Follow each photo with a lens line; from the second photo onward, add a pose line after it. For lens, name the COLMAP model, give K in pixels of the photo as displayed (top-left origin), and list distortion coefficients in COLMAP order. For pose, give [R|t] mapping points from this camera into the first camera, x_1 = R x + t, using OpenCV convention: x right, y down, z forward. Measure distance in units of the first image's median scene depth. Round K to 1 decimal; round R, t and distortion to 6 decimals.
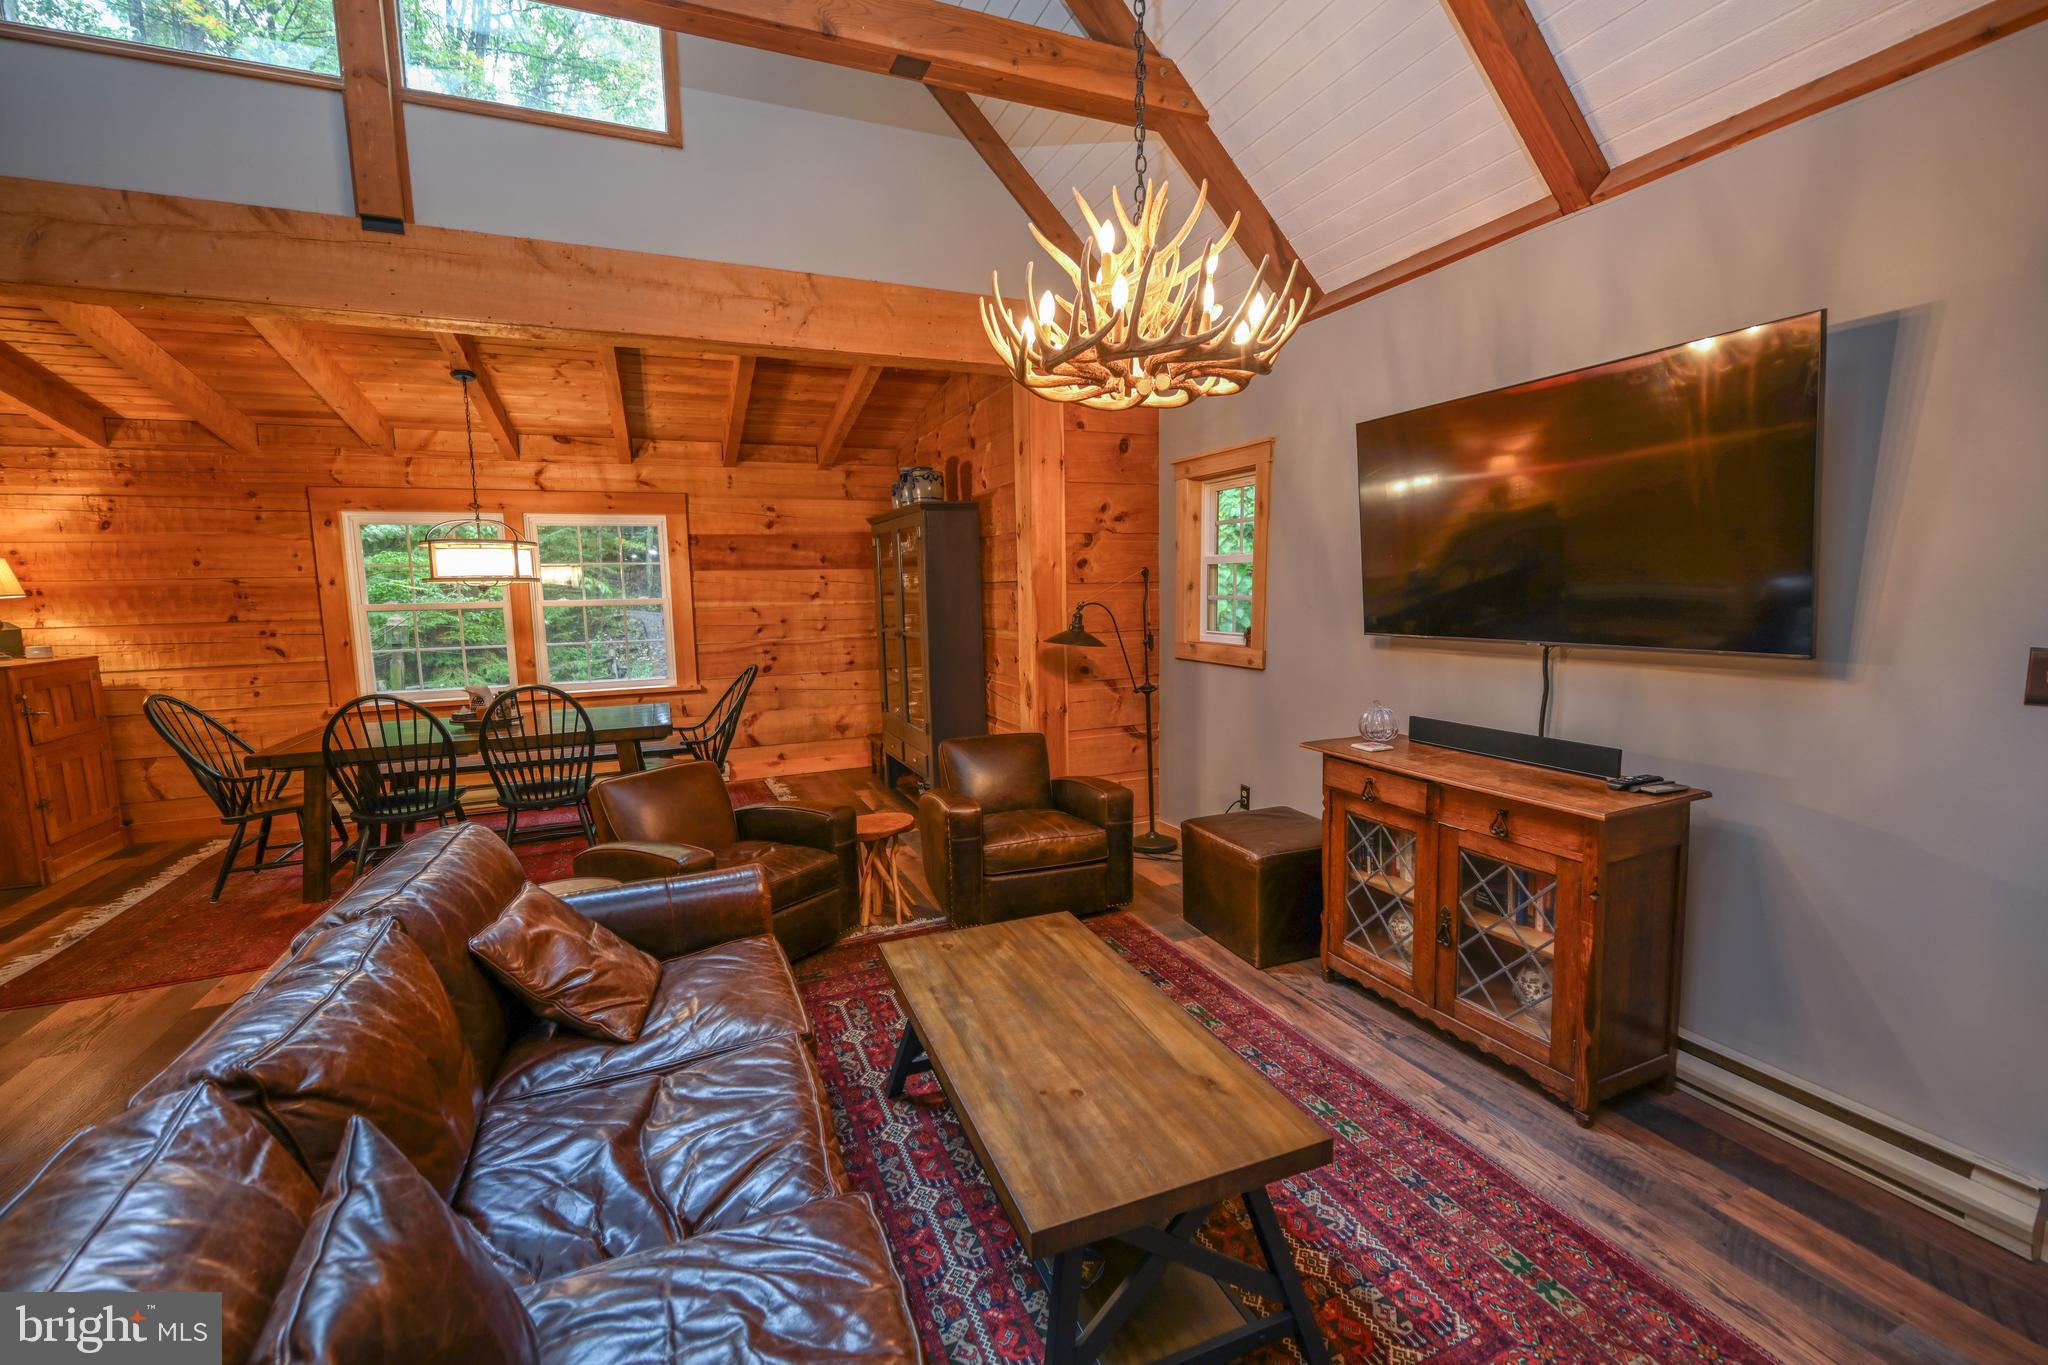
lens RADIAL K [[895.7, 0, 1022.8], [0, 895.7, 685.4], [0, 0, 1]] dist [-0.000925, 0.000214]
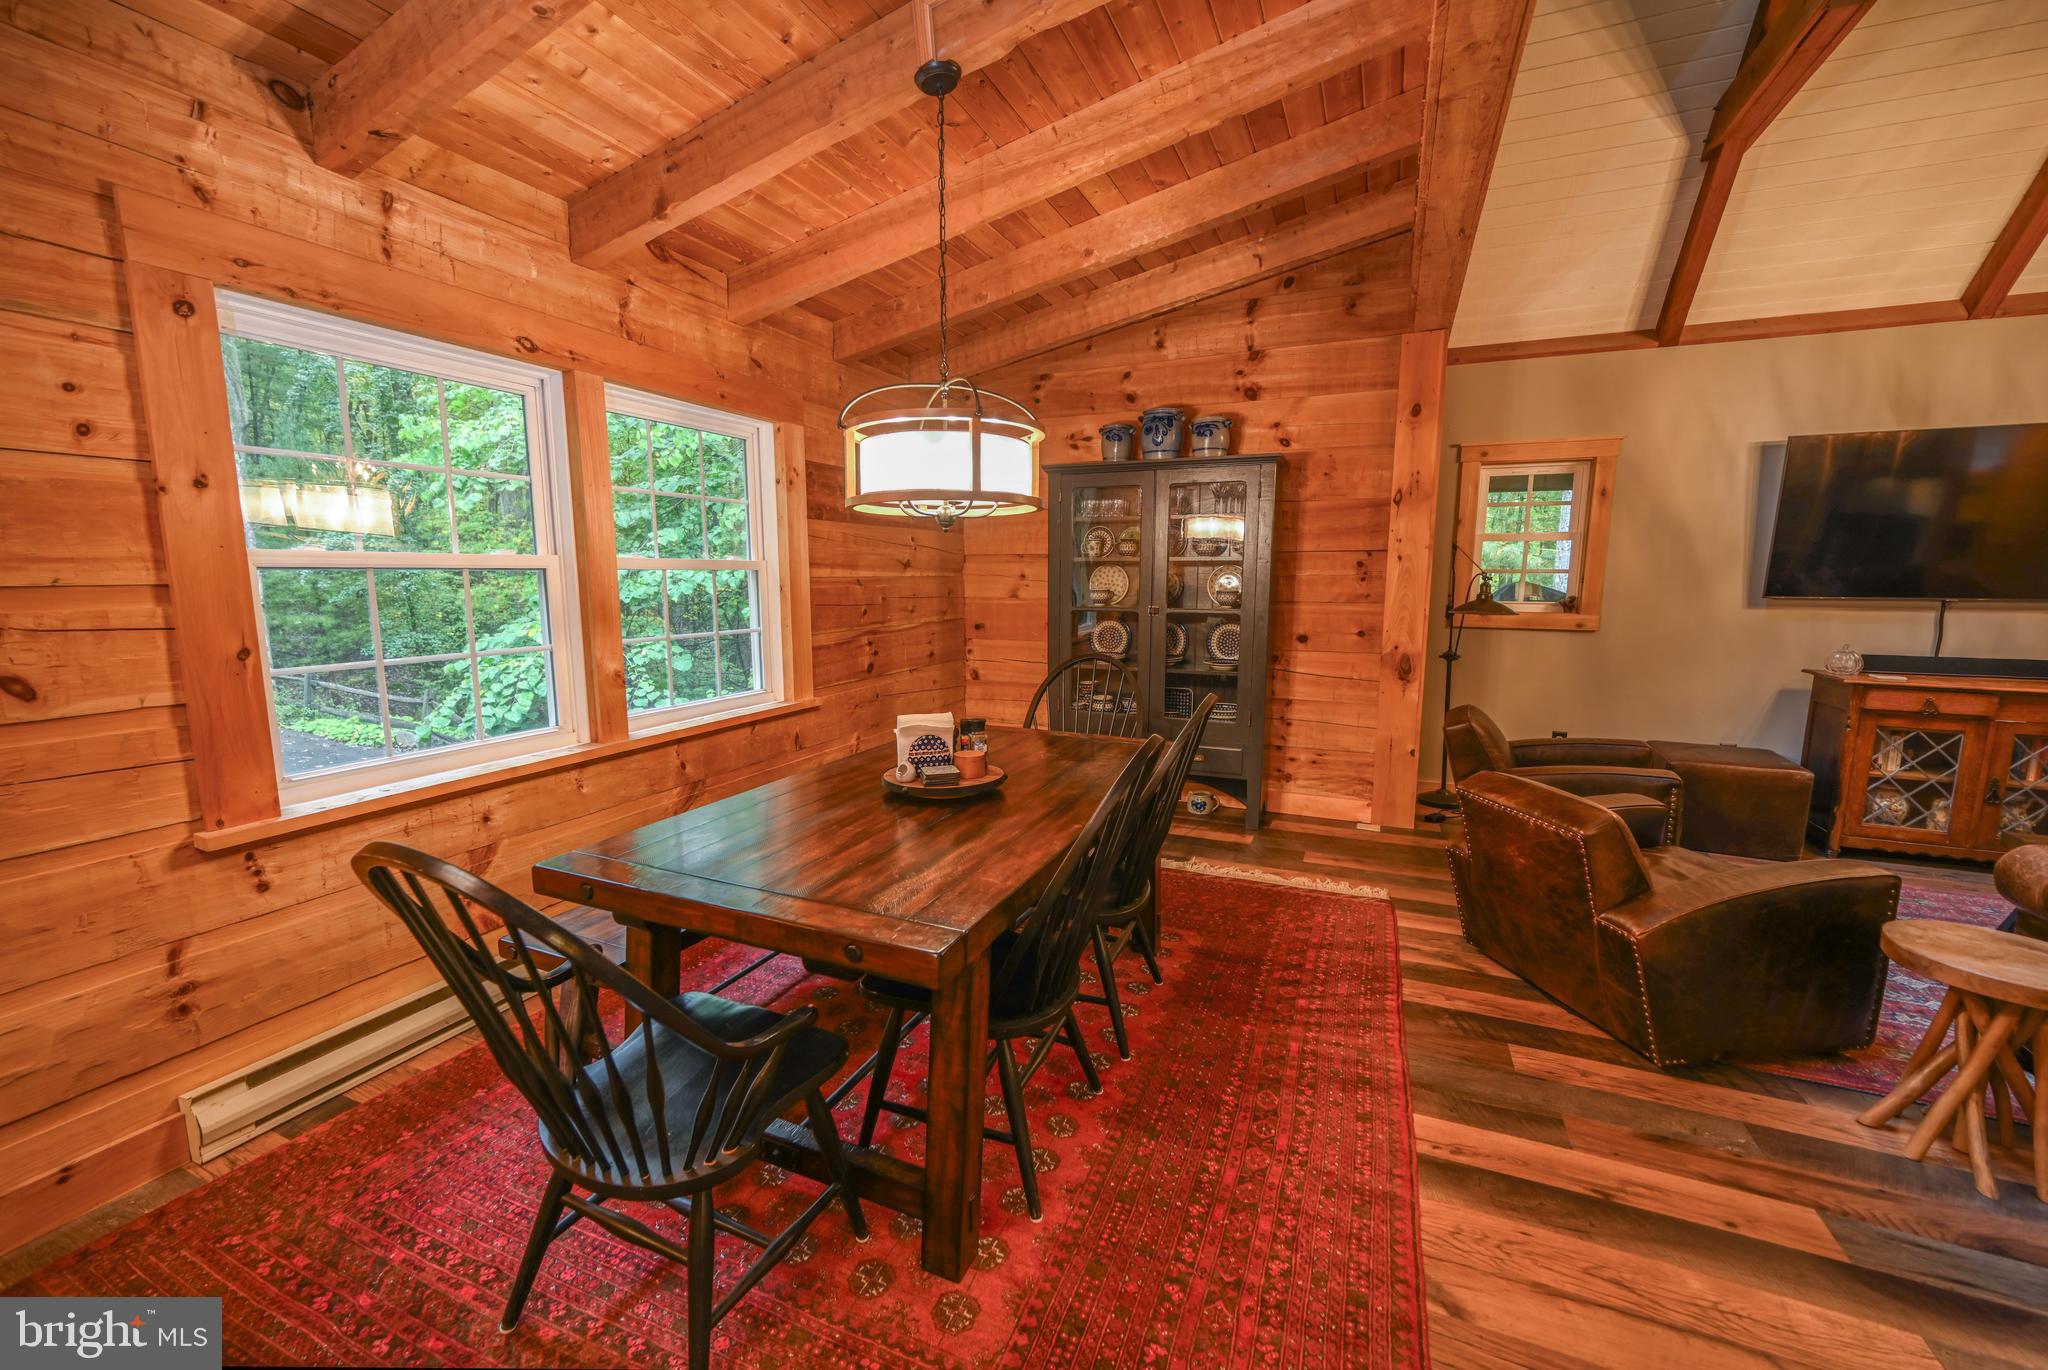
lens RADIAL K [[825.7, 0, 1022.1], [0, 825.7, 687.4], [0, 0, 1]] dist [-0.000574, -0.000160]
pose [[0.723030, -0.074491, 0.686789, -0.764397], [0.063061, 0.997135, 0.041763, -0.026975], [-0.687933, 0.013114, 0.725656, 0.539630]]
